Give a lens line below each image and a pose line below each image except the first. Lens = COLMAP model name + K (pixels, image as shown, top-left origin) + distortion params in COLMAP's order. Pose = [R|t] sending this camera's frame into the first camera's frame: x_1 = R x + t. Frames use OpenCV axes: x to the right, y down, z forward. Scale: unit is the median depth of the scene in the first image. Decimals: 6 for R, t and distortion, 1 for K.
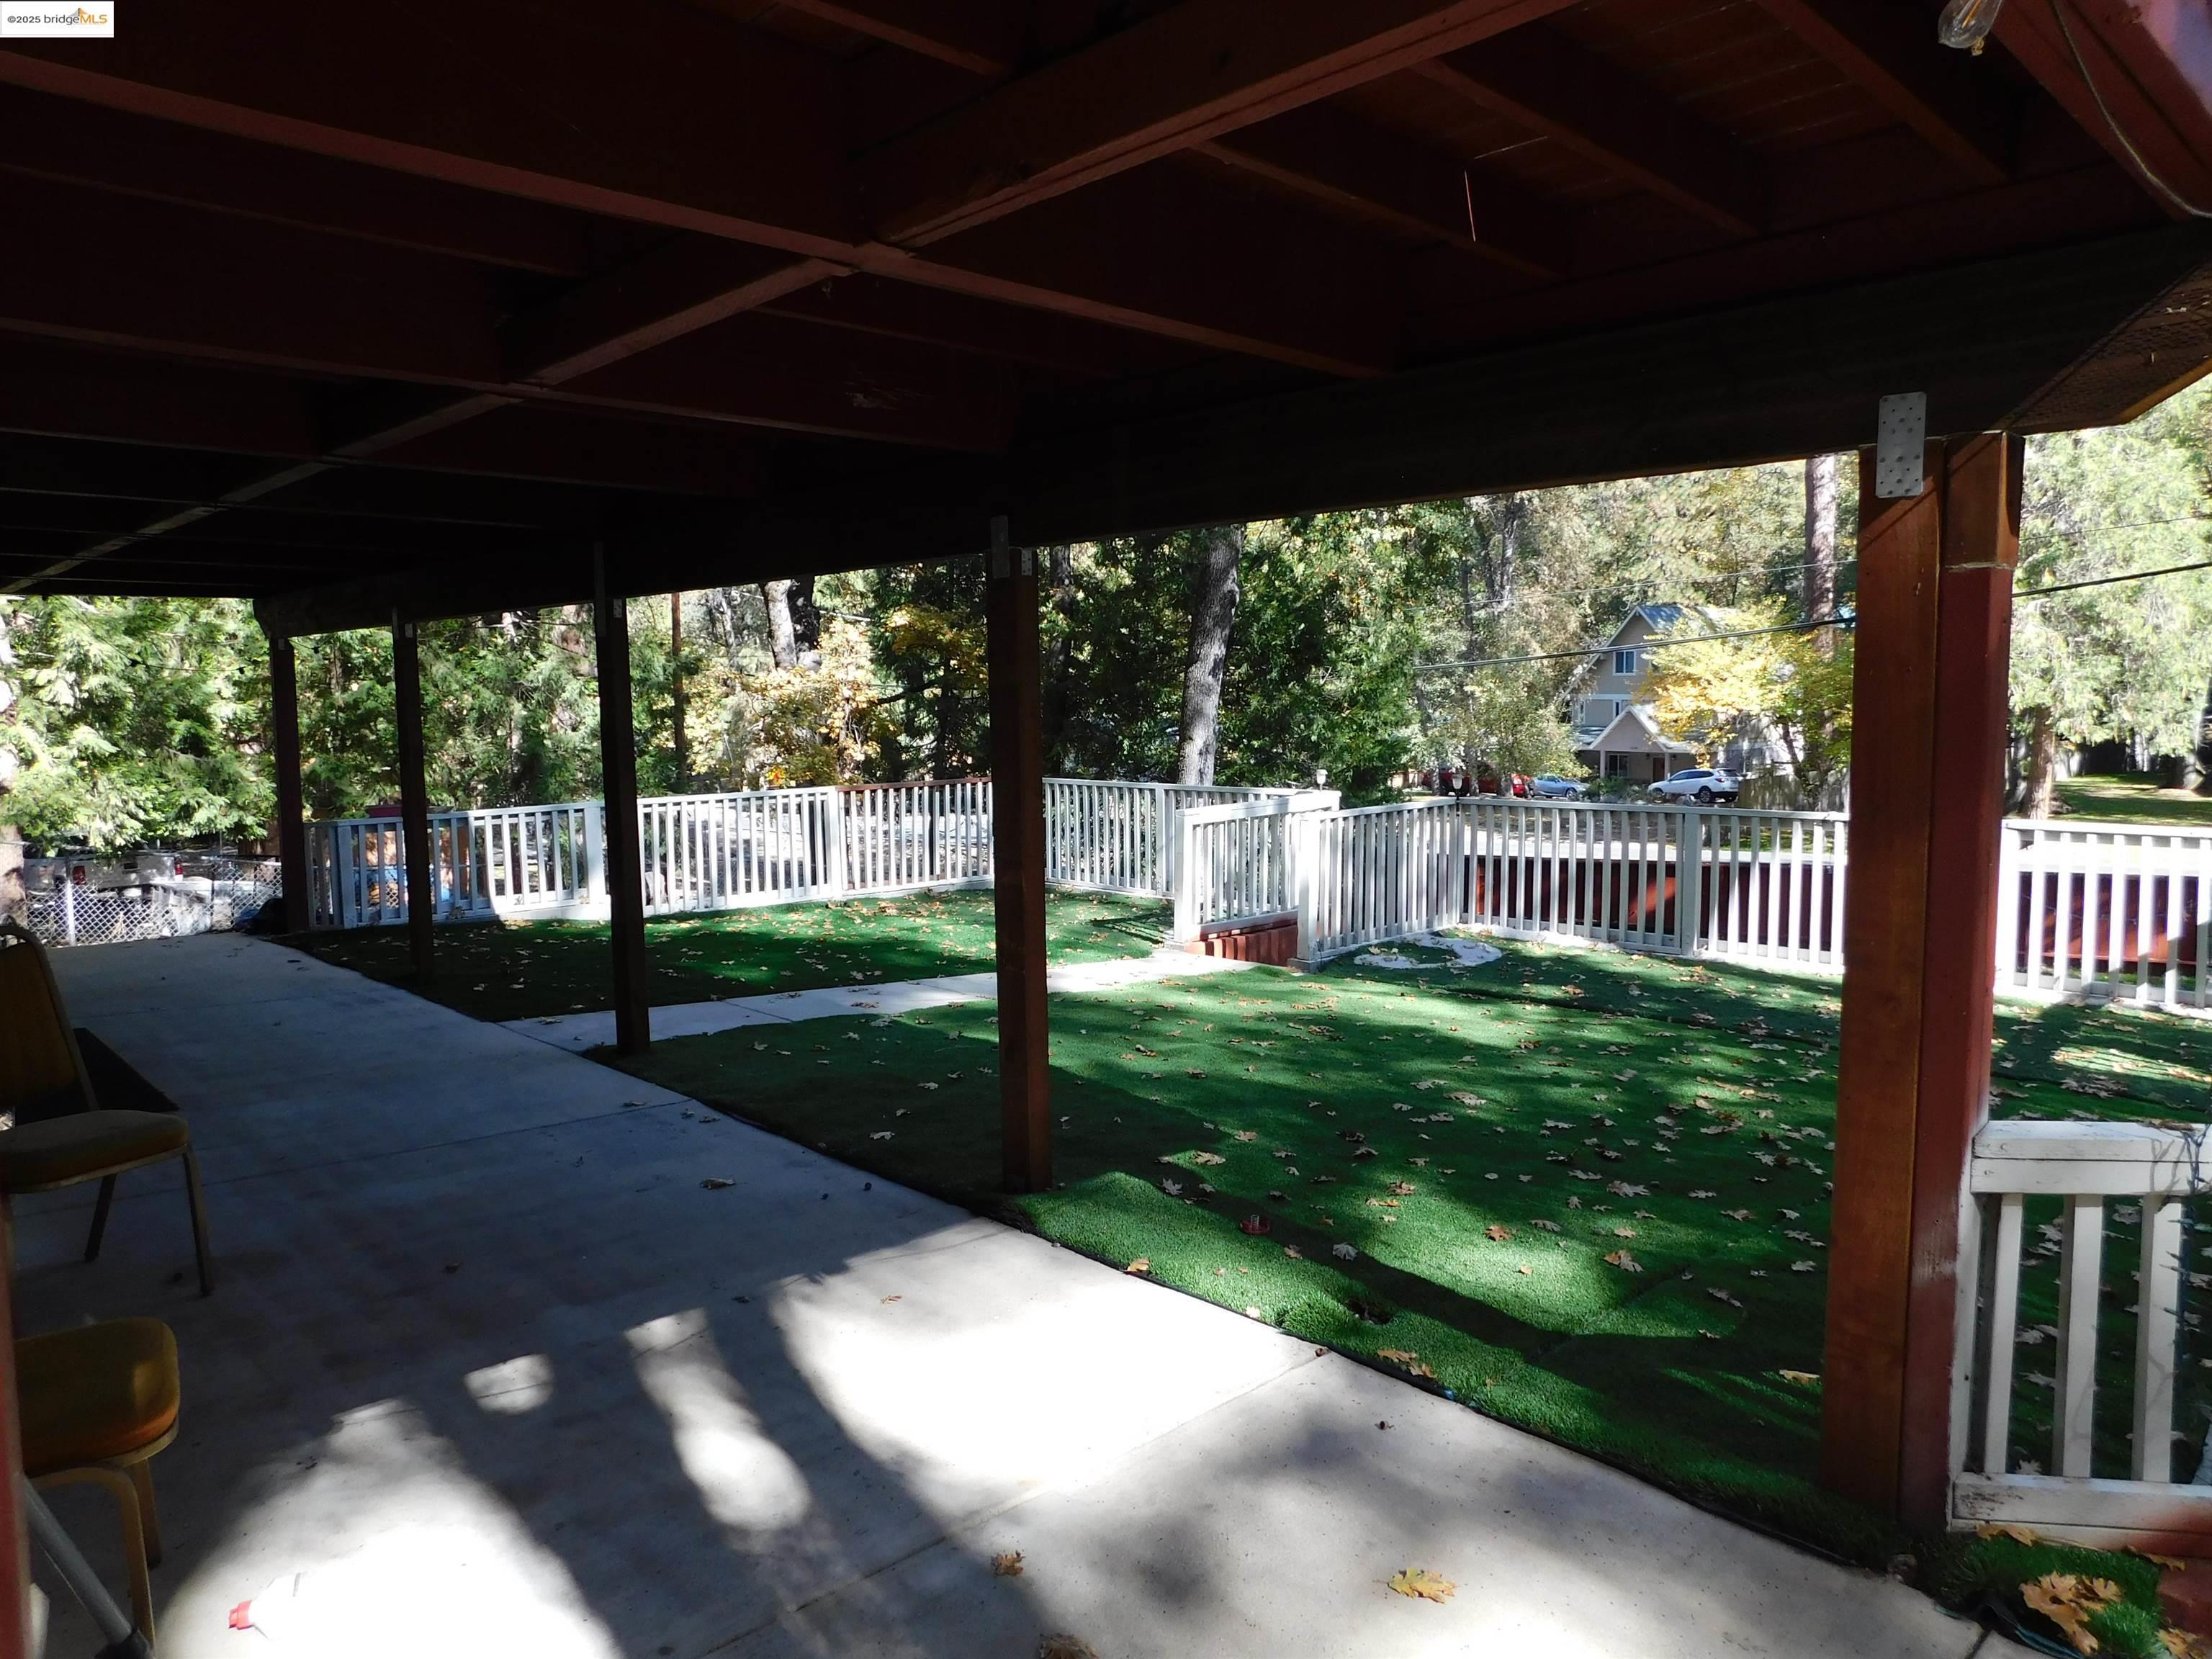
lens RADIAL K [[1474.2, 0, 1112.3], [0, 1474.2, 817.9], [0, 0, 1]] dist [-0.080445, 0.082900]
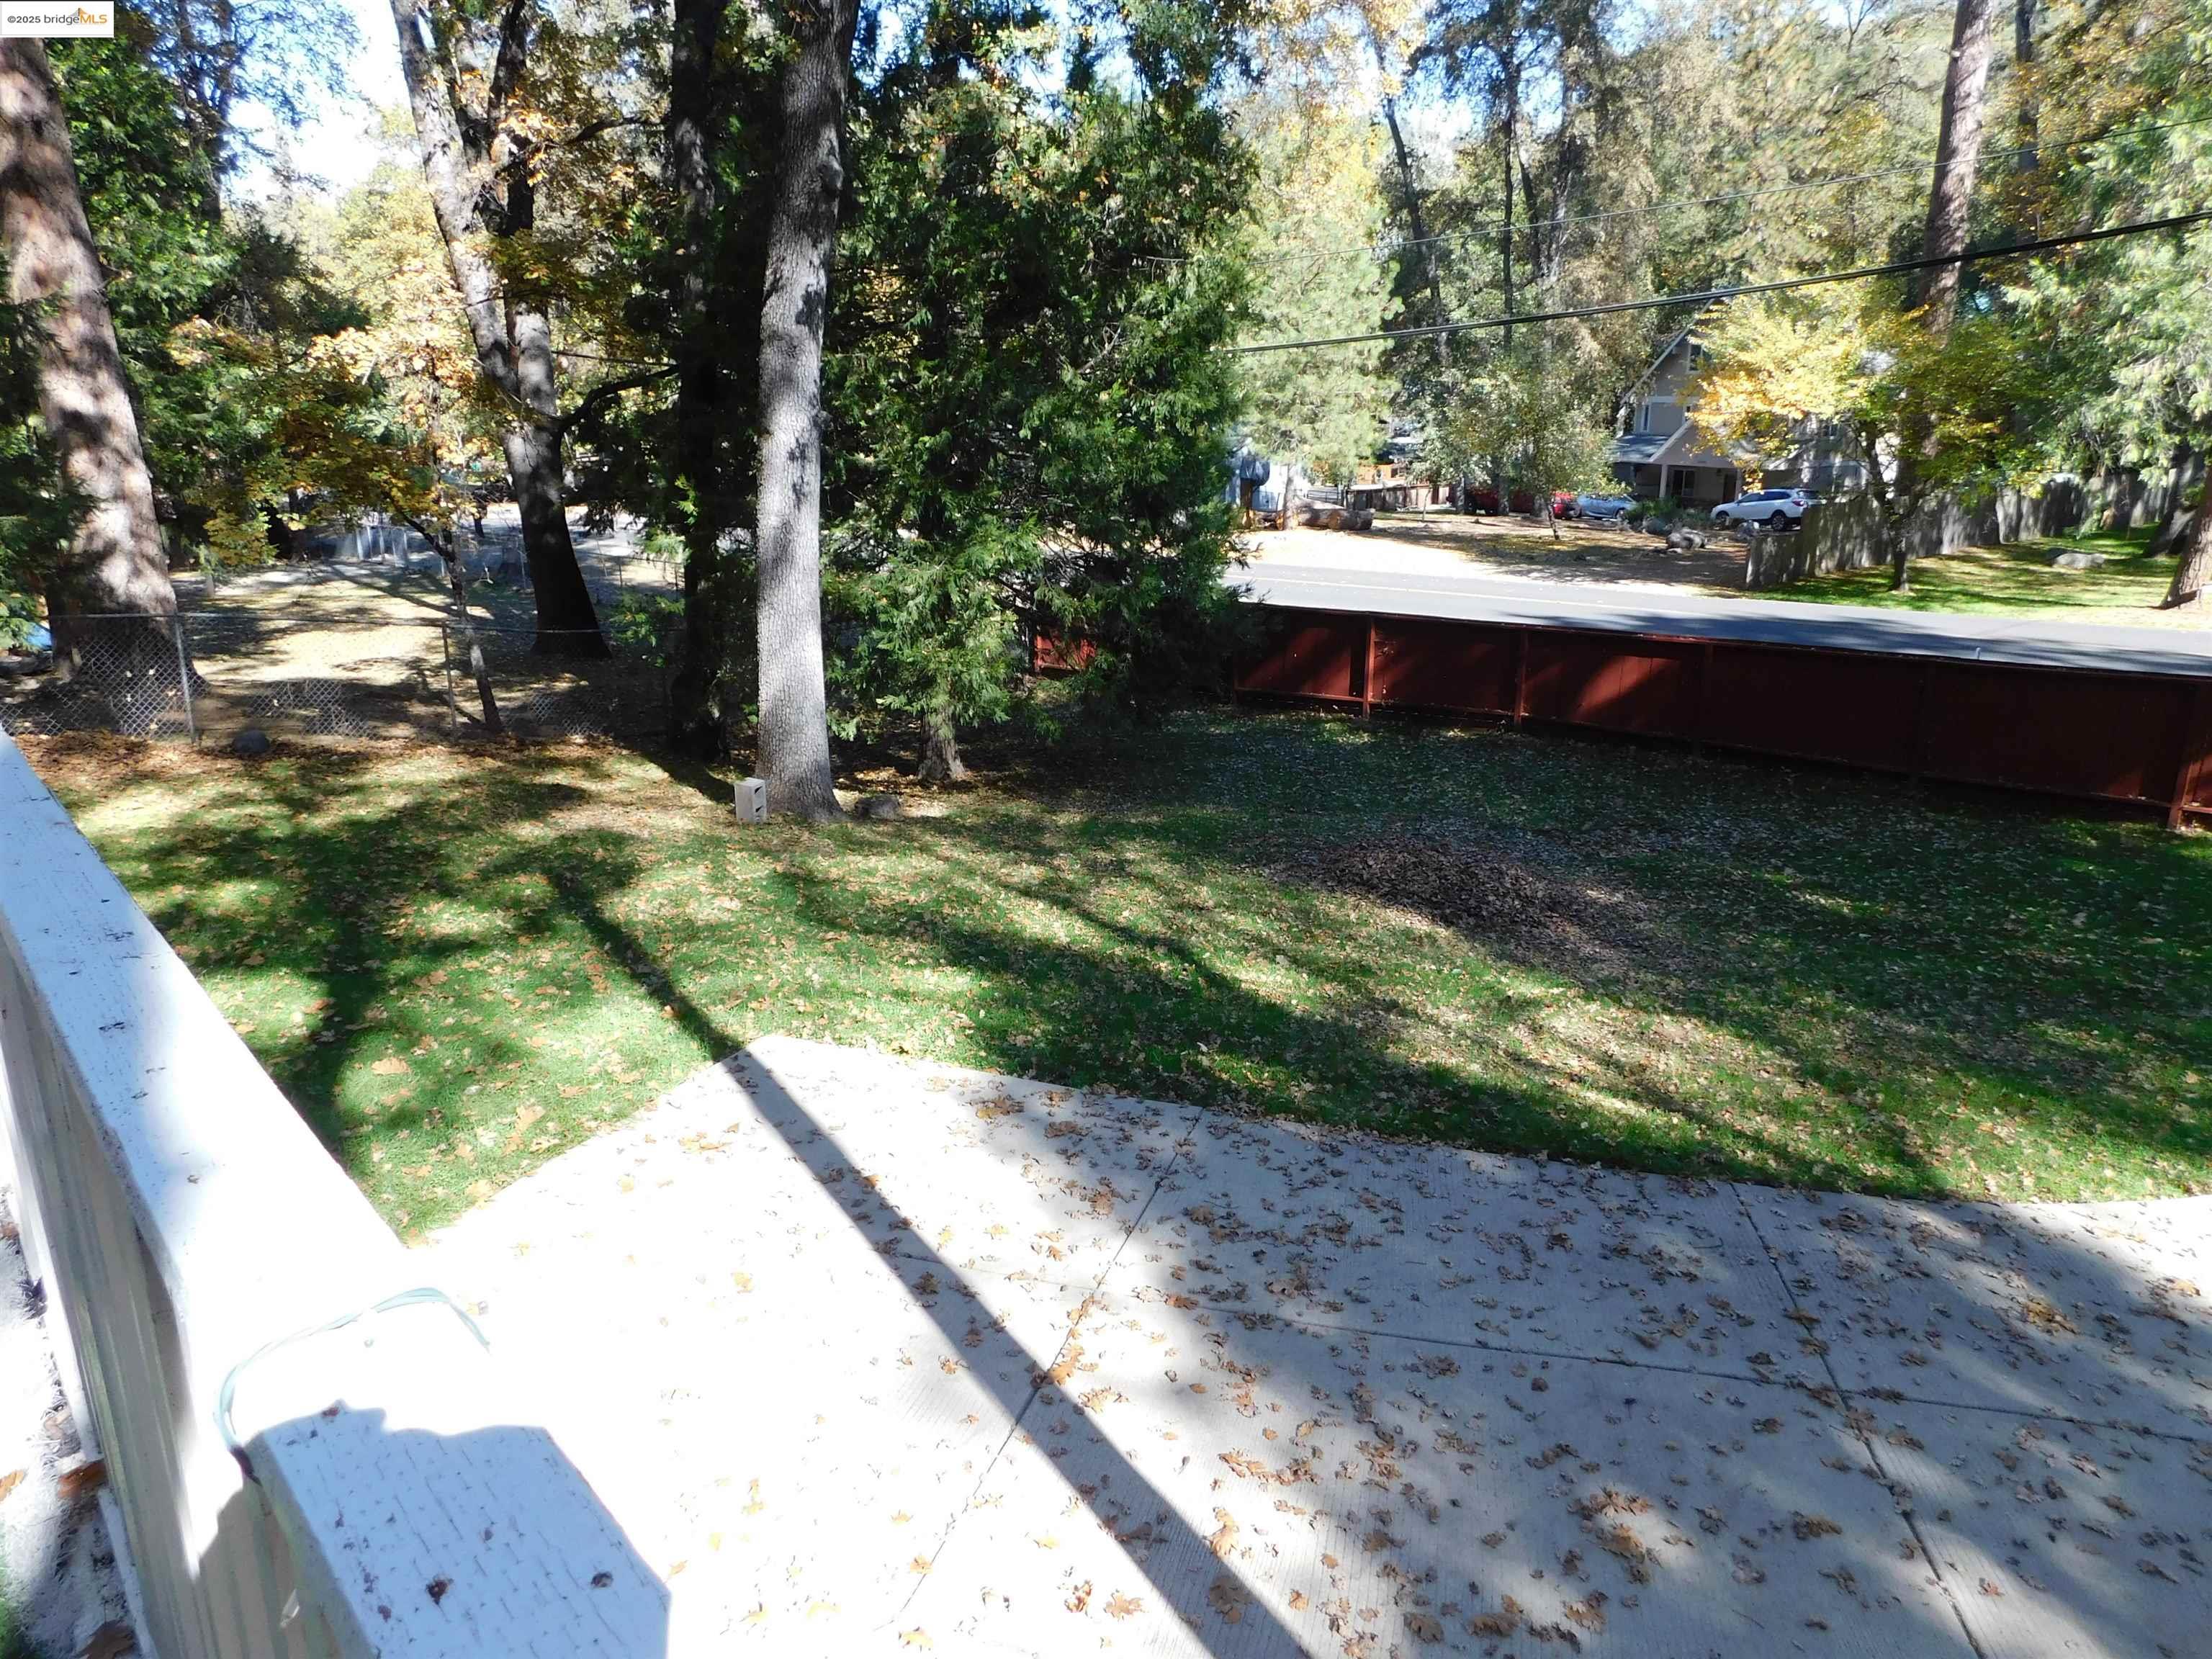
lens RADIAL K [[1474.2, 0, 1112.3], [0, 1474.2, 817.9], [0, 0, 1]] dist [-0.080445, 0.082900]
pose [[0.998335, 0.027789, -0.050556, 0.084734], [-0.017316, 0.980274, 0.196883, -0.007281], [0.055030, -0.195679, 0.979123, 0.150087]]
